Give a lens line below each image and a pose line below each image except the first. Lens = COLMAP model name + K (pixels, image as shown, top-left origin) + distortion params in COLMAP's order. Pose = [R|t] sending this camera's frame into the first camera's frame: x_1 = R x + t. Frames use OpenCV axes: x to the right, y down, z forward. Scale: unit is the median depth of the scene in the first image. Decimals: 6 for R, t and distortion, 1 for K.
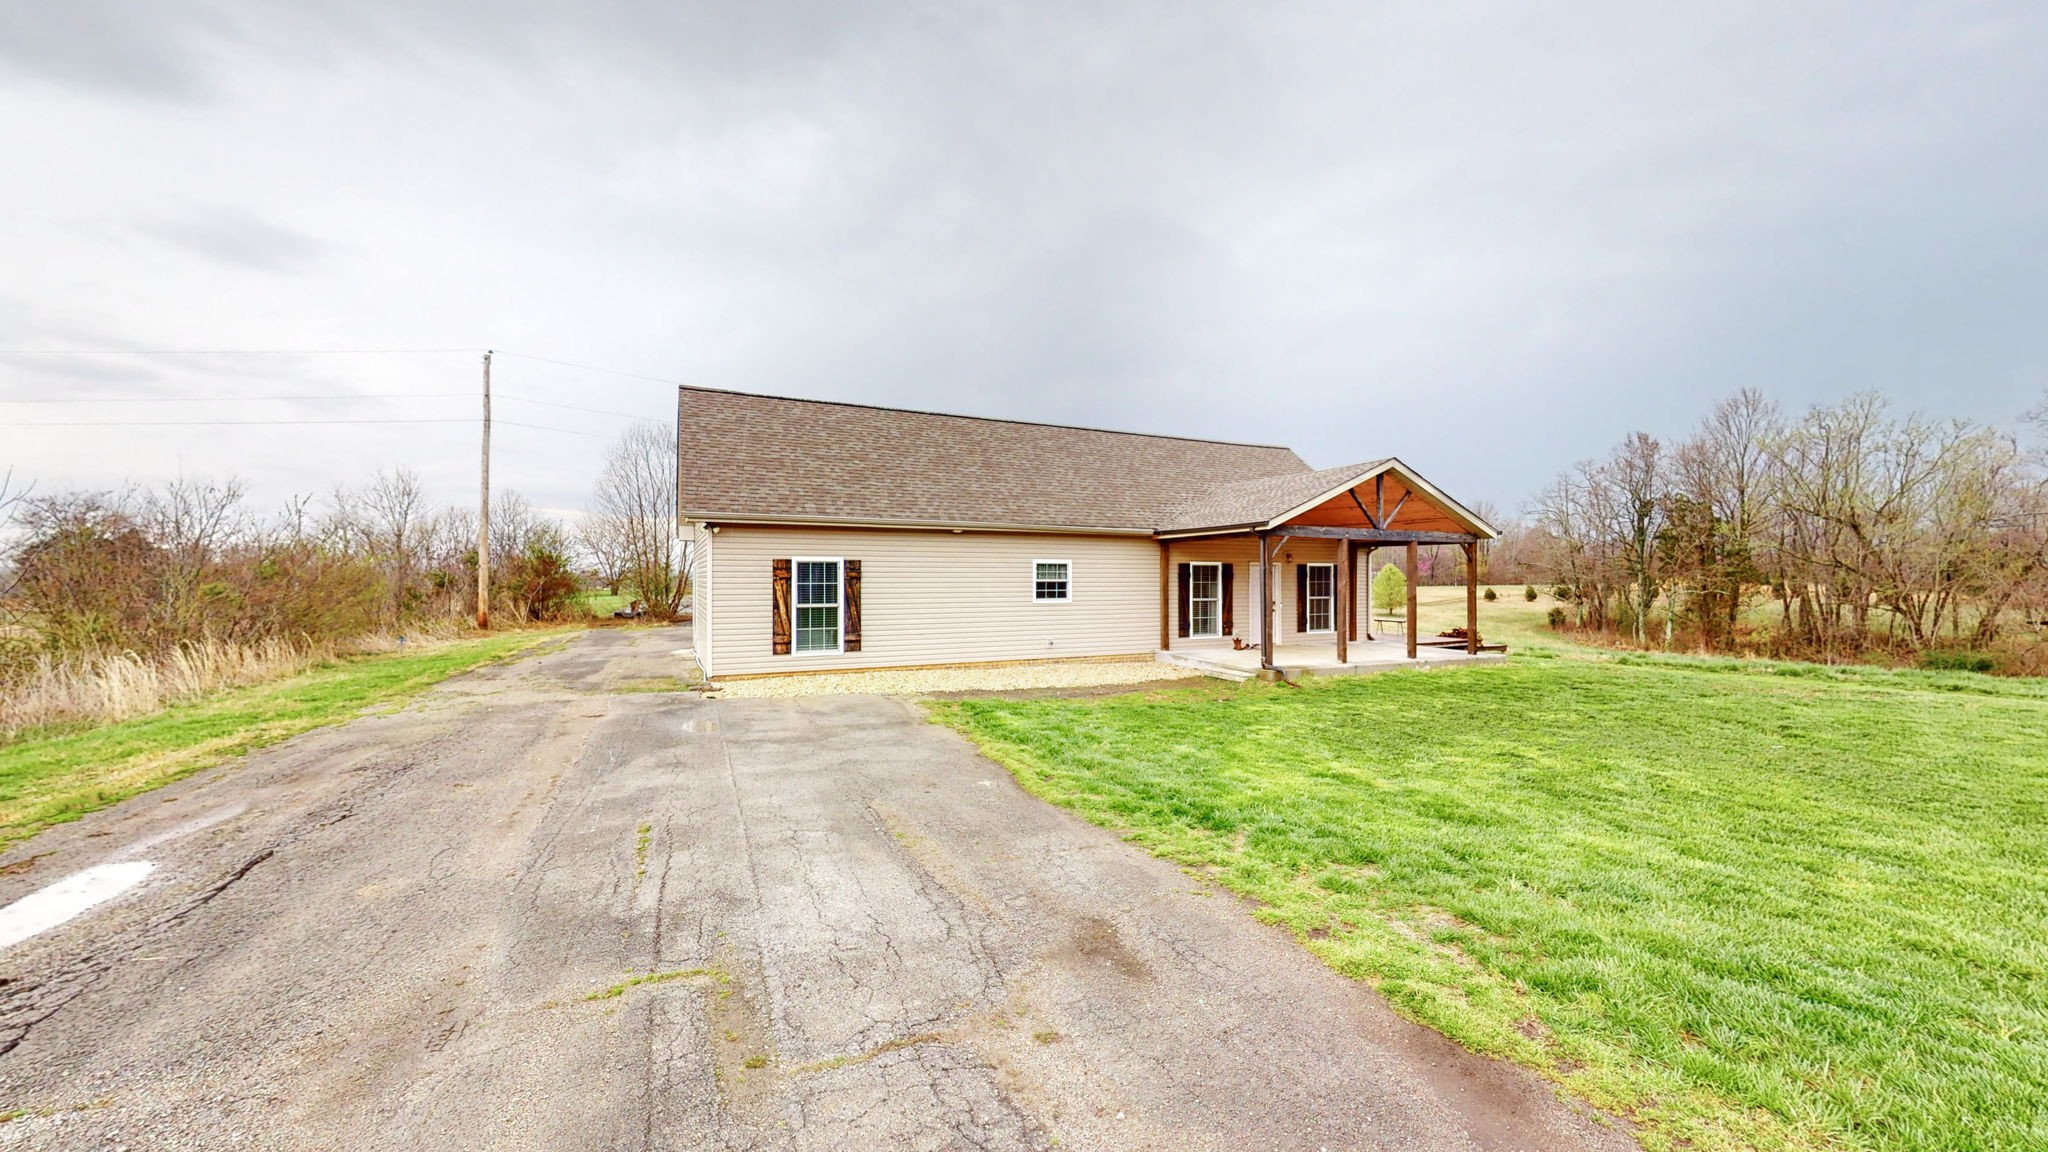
lens RADIAL K [[726.0, 0, 1034.6], [0, 726.0, 587.2], [0, 0, 1]] dist [0.000880, 0.000010]
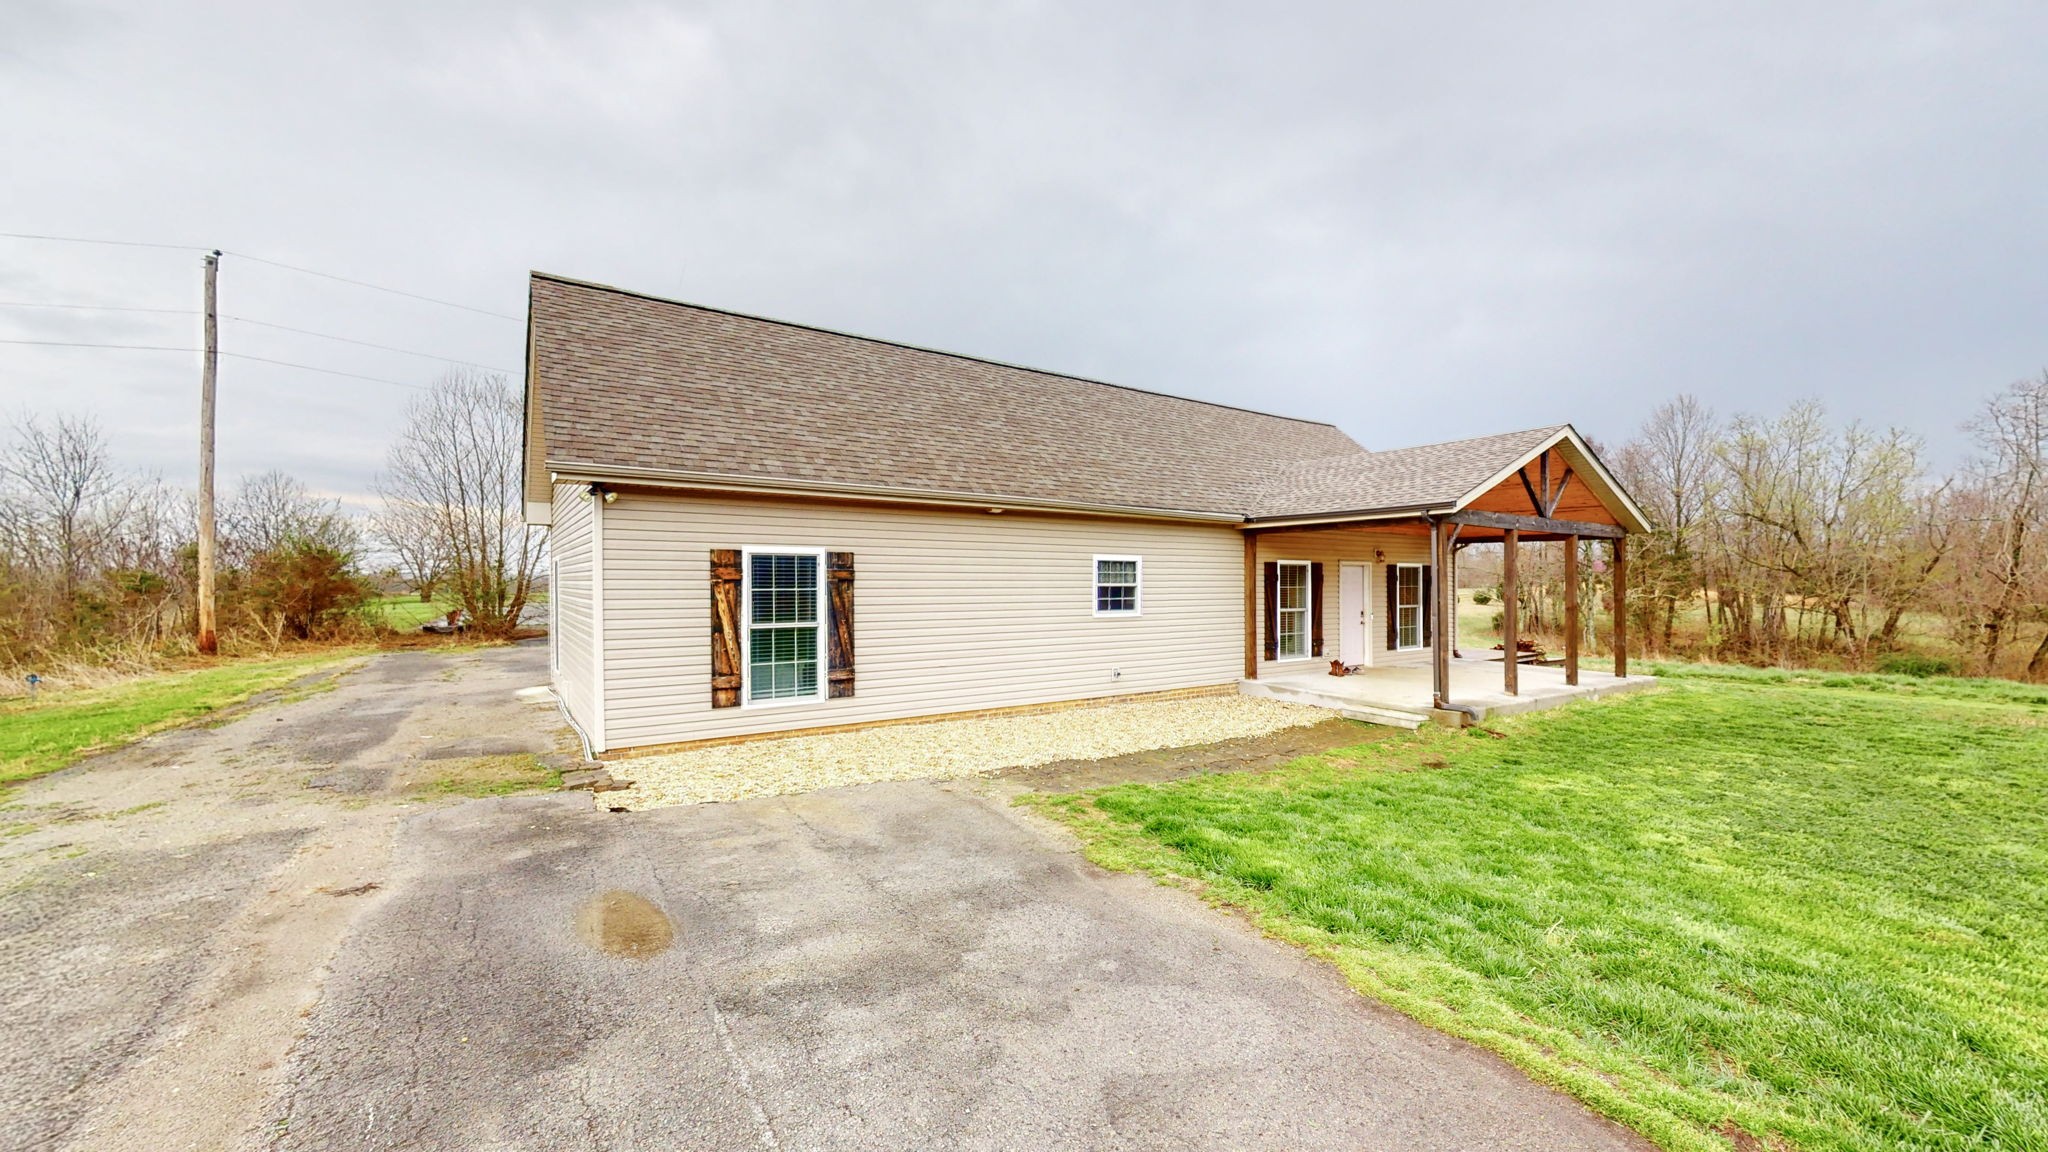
lens RADIAL K [[765.1, 0, 1063.9], [0, 765.1, 595.6], [0, 0, 1]] dist [-0.000290, -0.000074]
pose [[0.985474, -0.002089, 0.169813, -0.151783], [0.001182, 0.999984, 0.005442, -0.002907], [-0.169821, -0.005162, 0.985461, 0.275410]]
